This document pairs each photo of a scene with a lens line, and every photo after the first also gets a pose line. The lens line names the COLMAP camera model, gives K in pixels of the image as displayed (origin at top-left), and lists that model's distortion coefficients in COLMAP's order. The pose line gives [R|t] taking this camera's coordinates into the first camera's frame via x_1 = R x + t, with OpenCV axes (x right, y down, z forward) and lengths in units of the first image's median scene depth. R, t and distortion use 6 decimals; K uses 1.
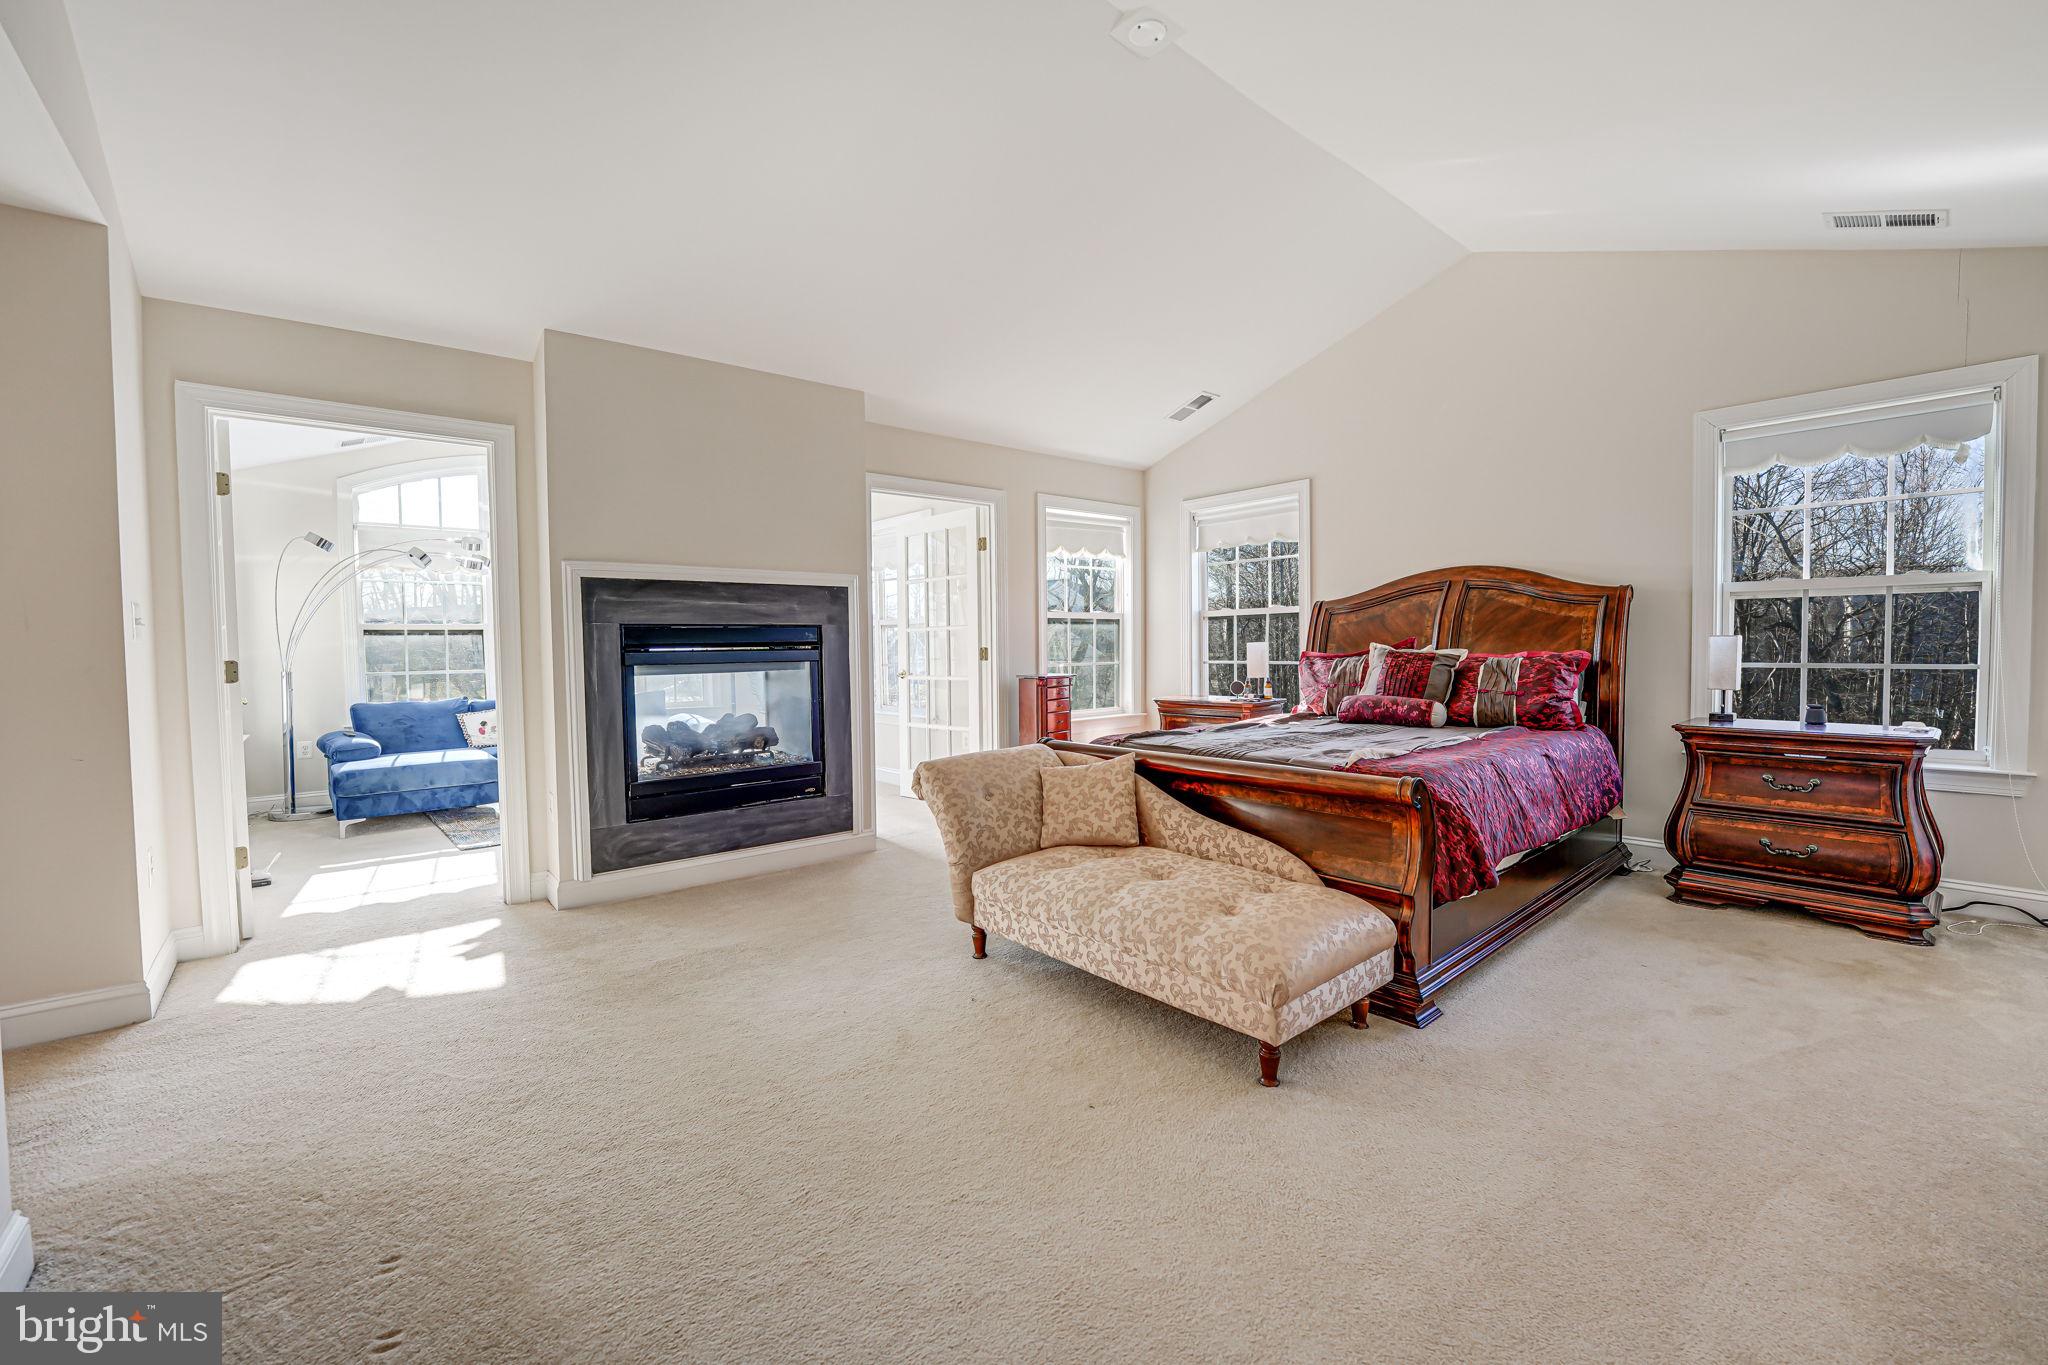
lens RADIAL K [[831.1, 0, 1026.6], [0, 831.1, 683.9], [0, 0, 1]] dist [-0.024489, 0.002147]
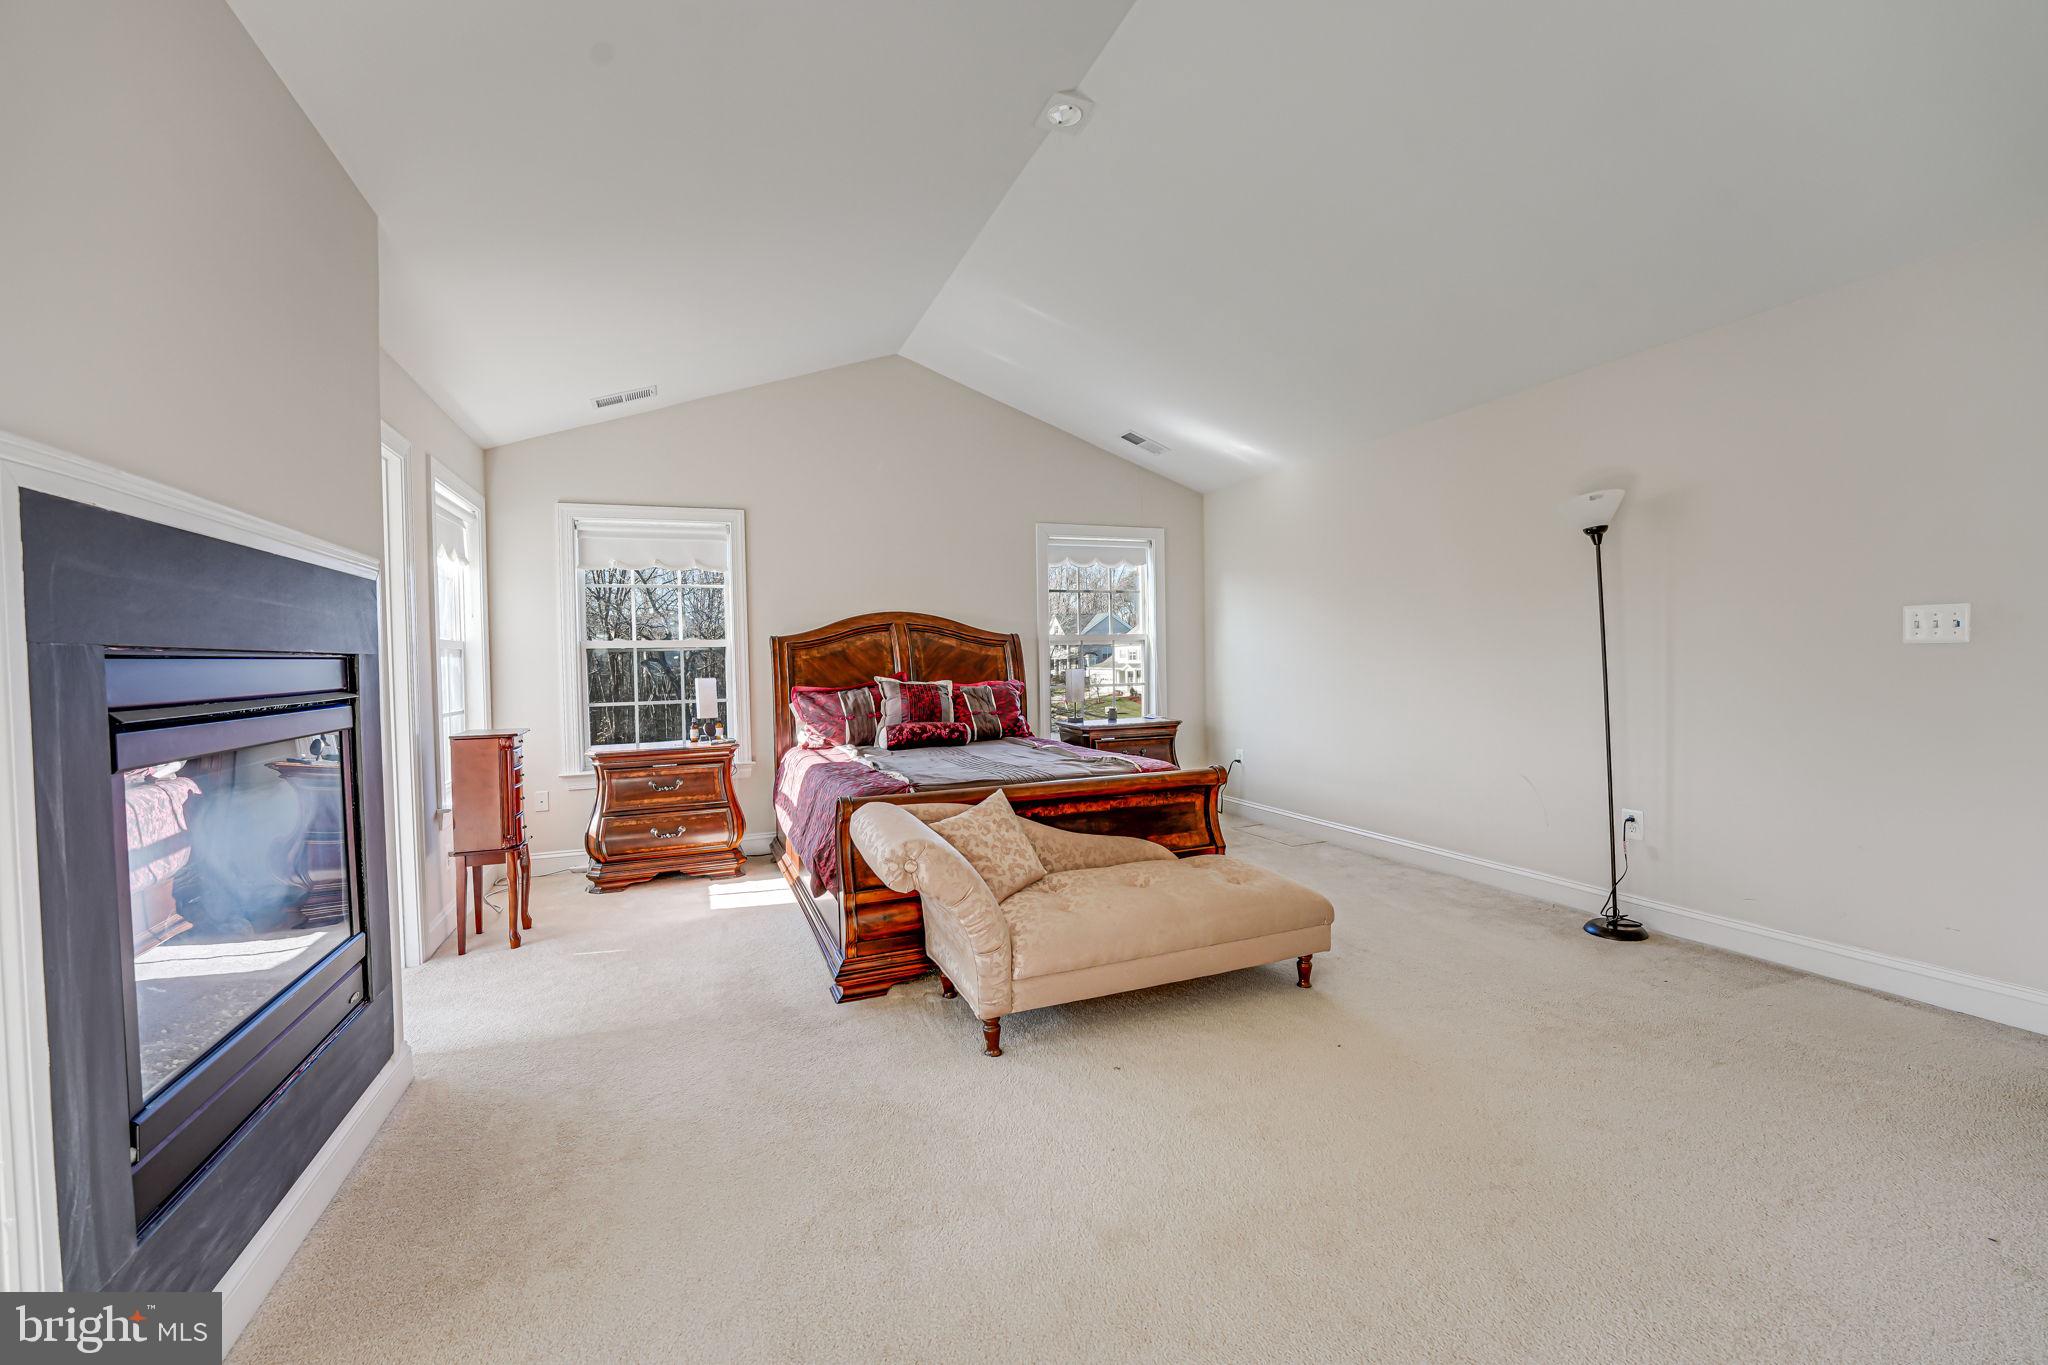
lens RADIAL K [[831.1, 0, 1021.7], [0, 831.1, 673.4], [0, 0, 1]] dist [-0.024489, 0.002147]
pose [[0.326641, -0.008711, 0.945108, -0.510539], [0.060873, 0.998075, -0.011839, -0.026261], [-0.943186, 0.061399, 0.326542, 0.414070]]
